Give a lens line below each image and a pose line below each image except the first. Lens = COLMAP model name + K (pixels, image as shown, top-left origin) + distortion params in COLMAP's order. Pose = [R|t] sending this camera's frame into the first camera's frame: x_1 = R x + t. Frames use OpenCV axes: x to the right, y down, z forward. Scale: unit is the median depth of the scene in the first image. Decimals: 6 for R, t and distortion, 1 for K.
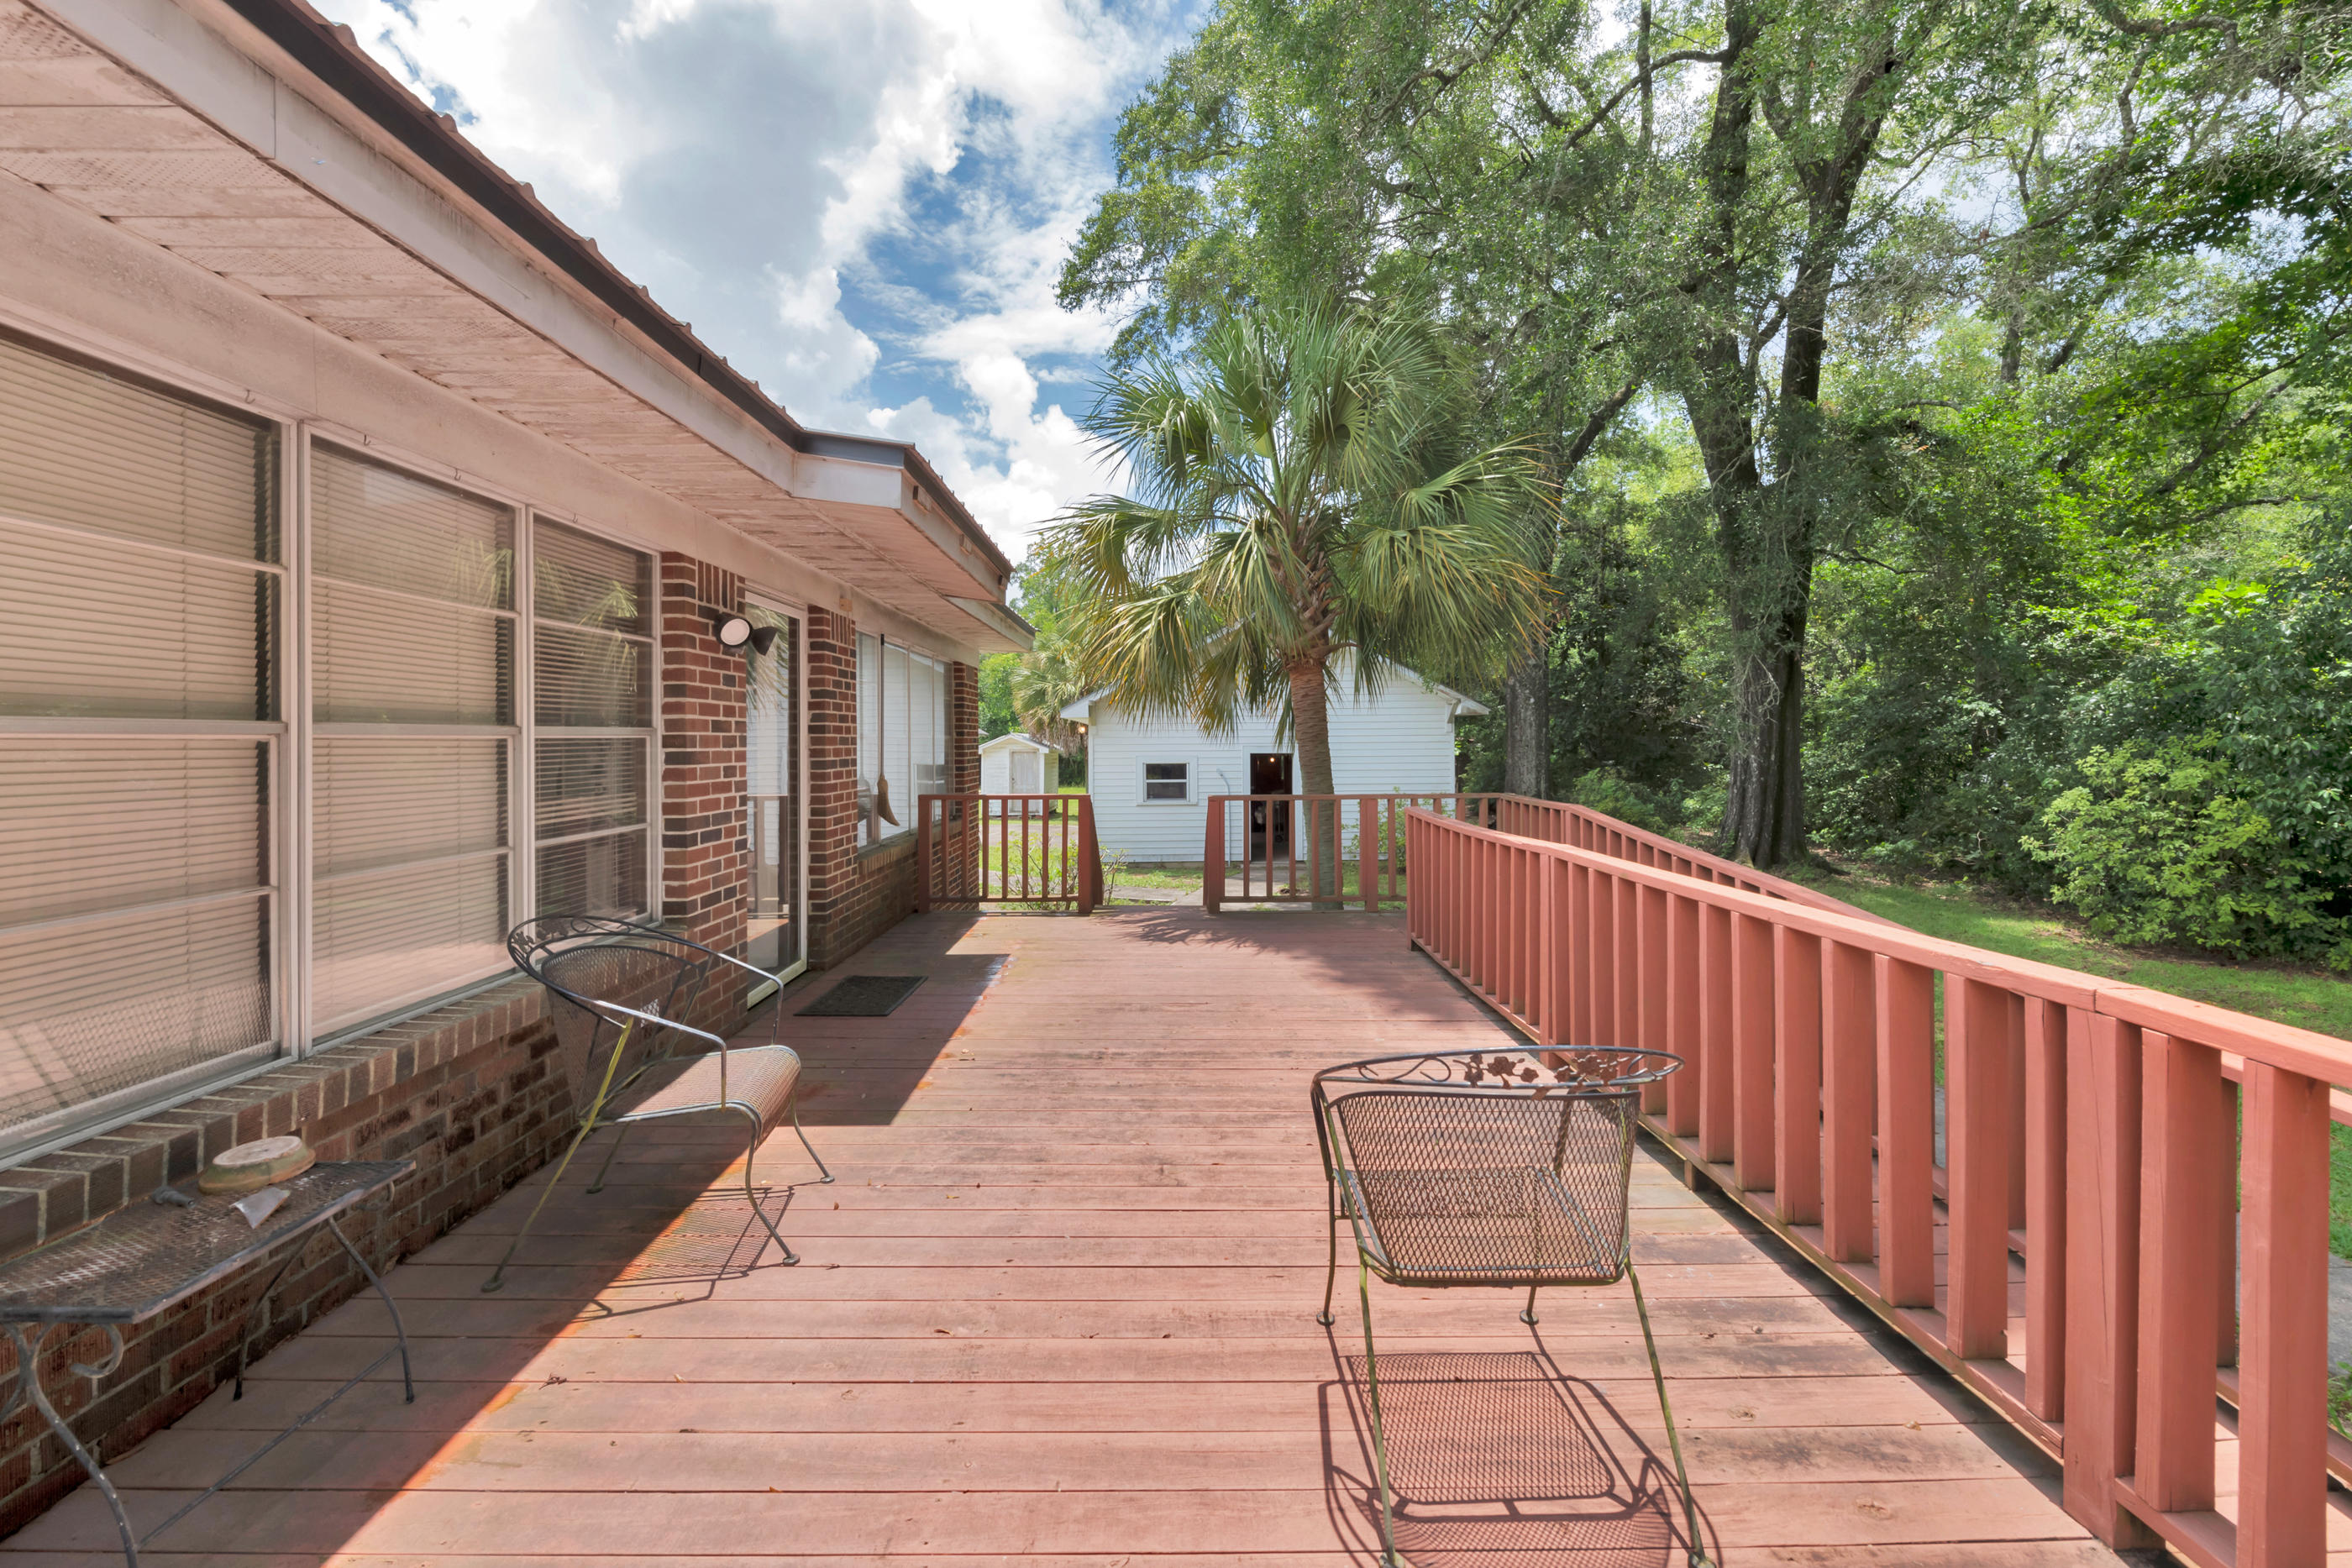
lens RADIAL K [[947.1, 0, 1265.5], [0, 947.1, 740.3], [0, 0, 1]] dist [-0.002200, -0.000850]
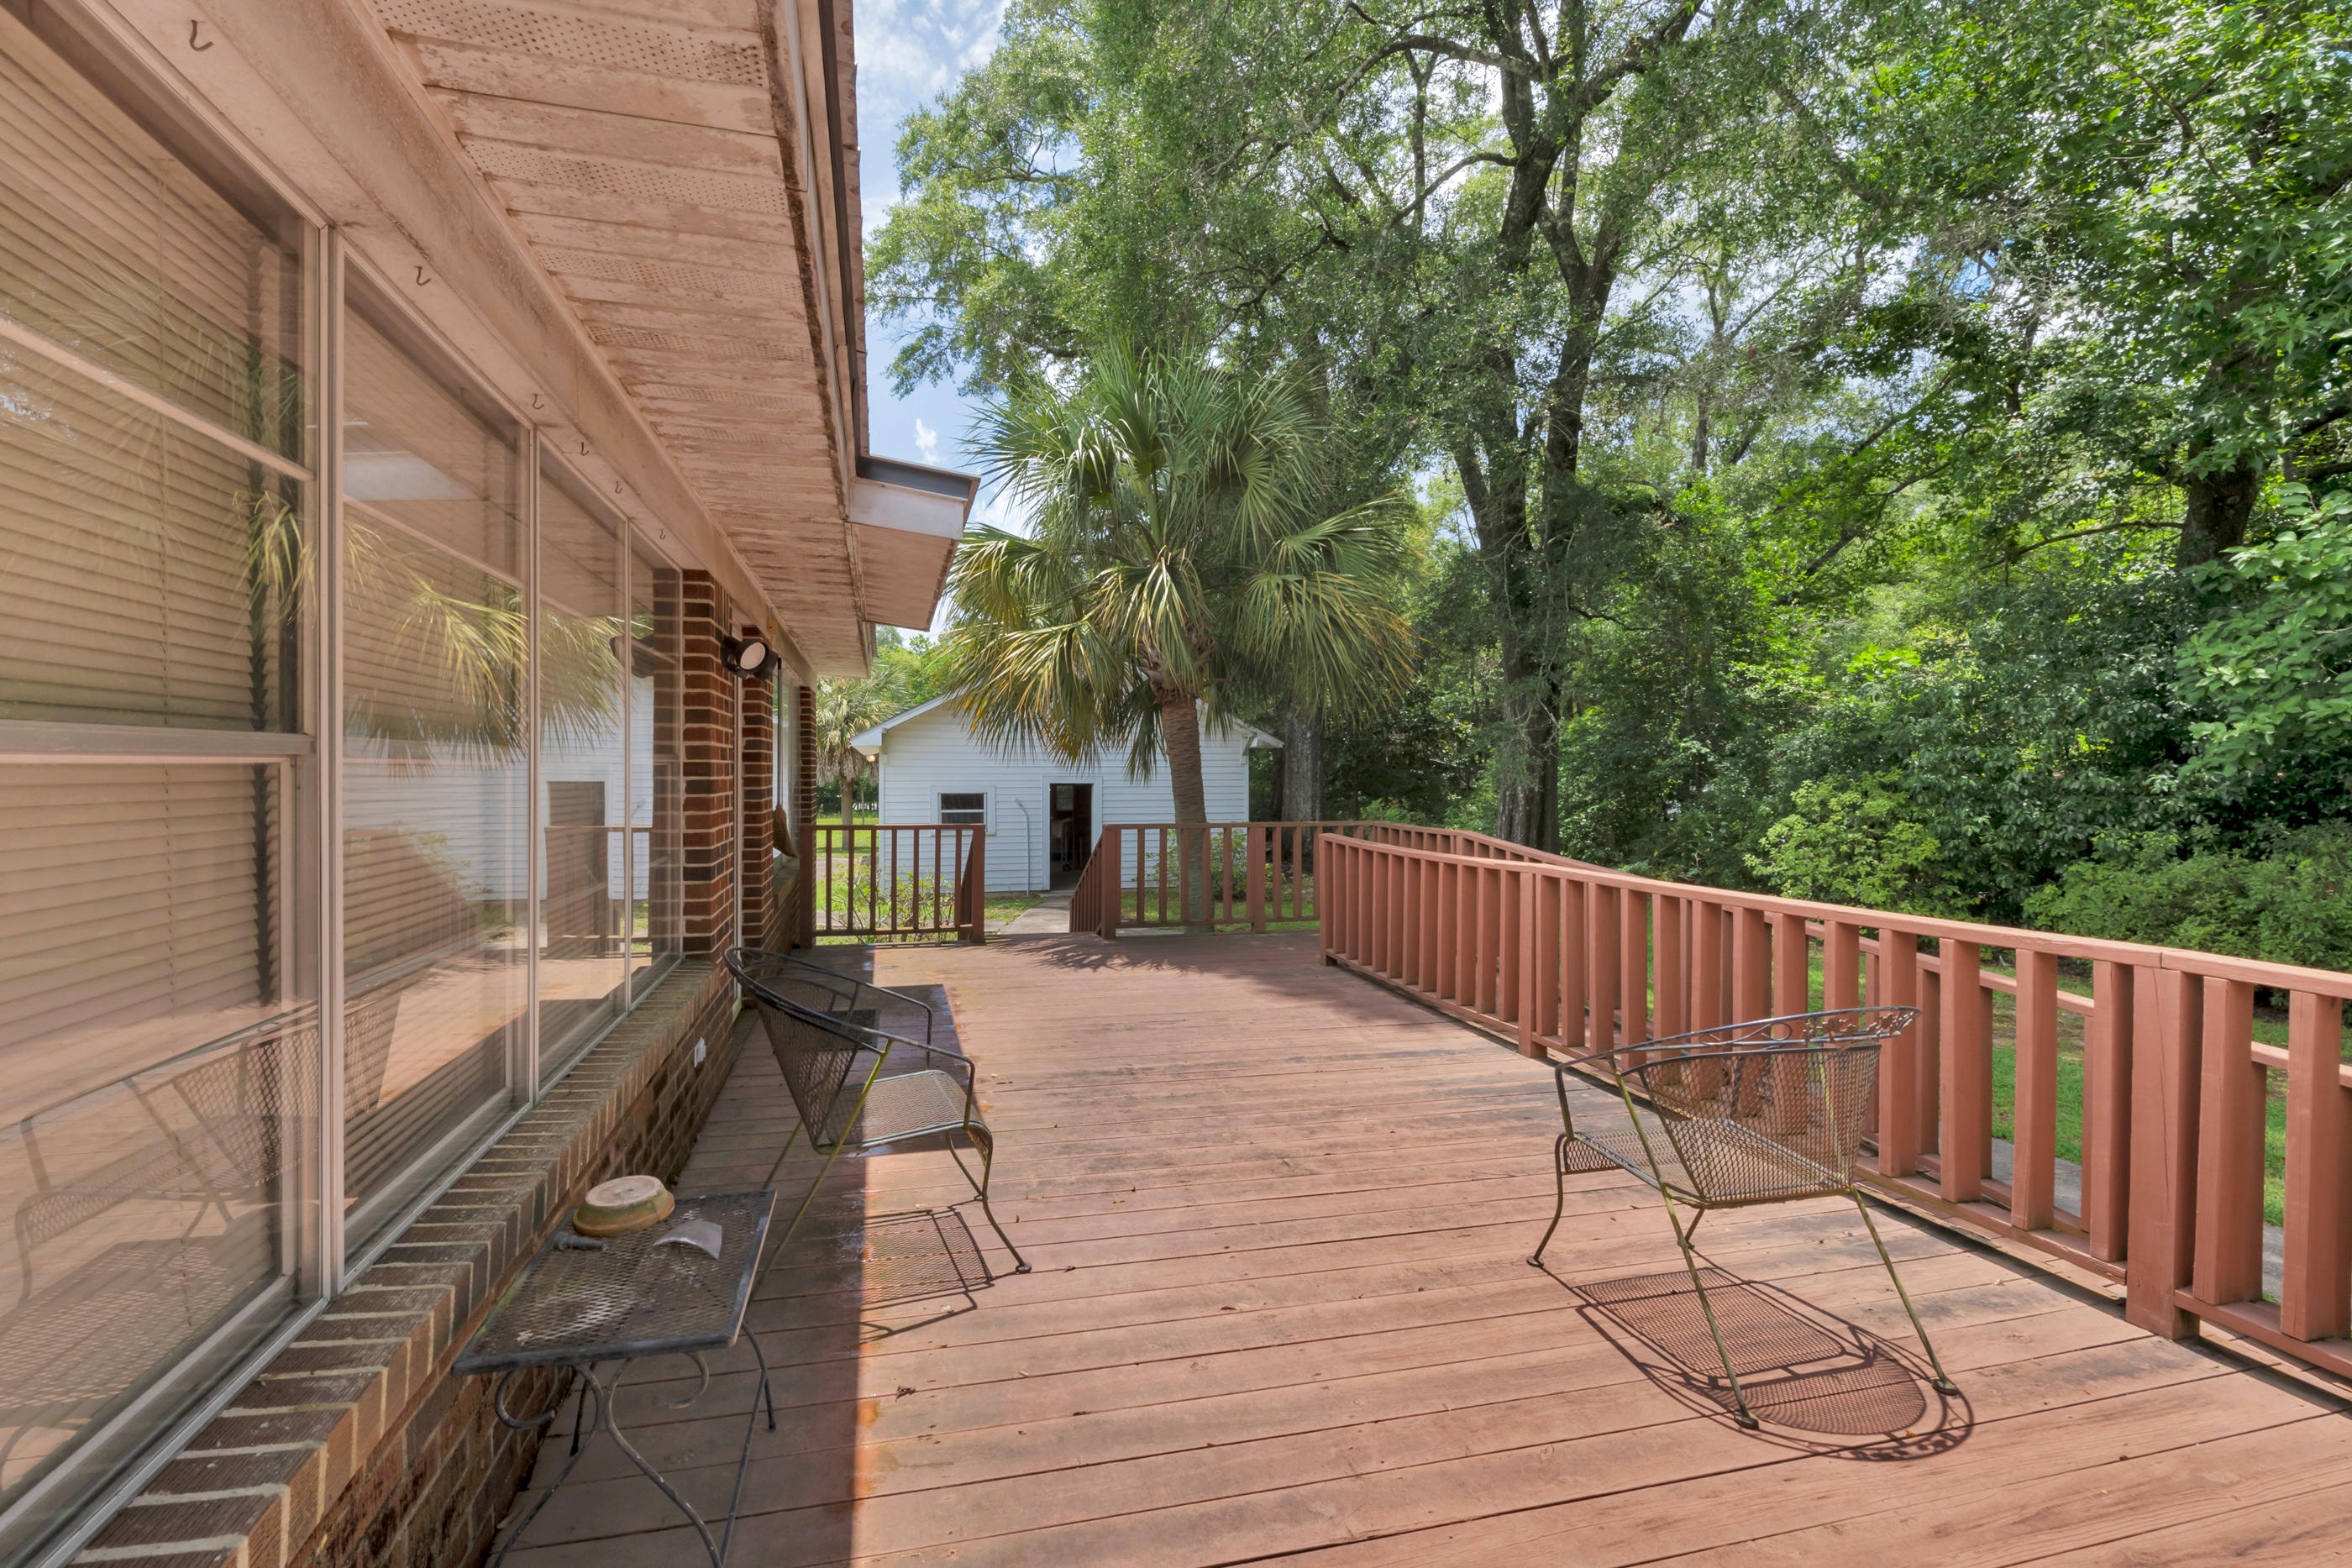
lens RADIAL K [[939.4, 0, 1183.0], [0, 939.4, 781.5], [0, 0, 1]] dist [-0.002435, -0.000331]
pose [[0.977969, 0.004217, 0.208707, -0.171226], [-0.006563, 0.999923, 0.010547, 0.000036], [-0.208646, -0.011684, 0.977921, -0.014140]]
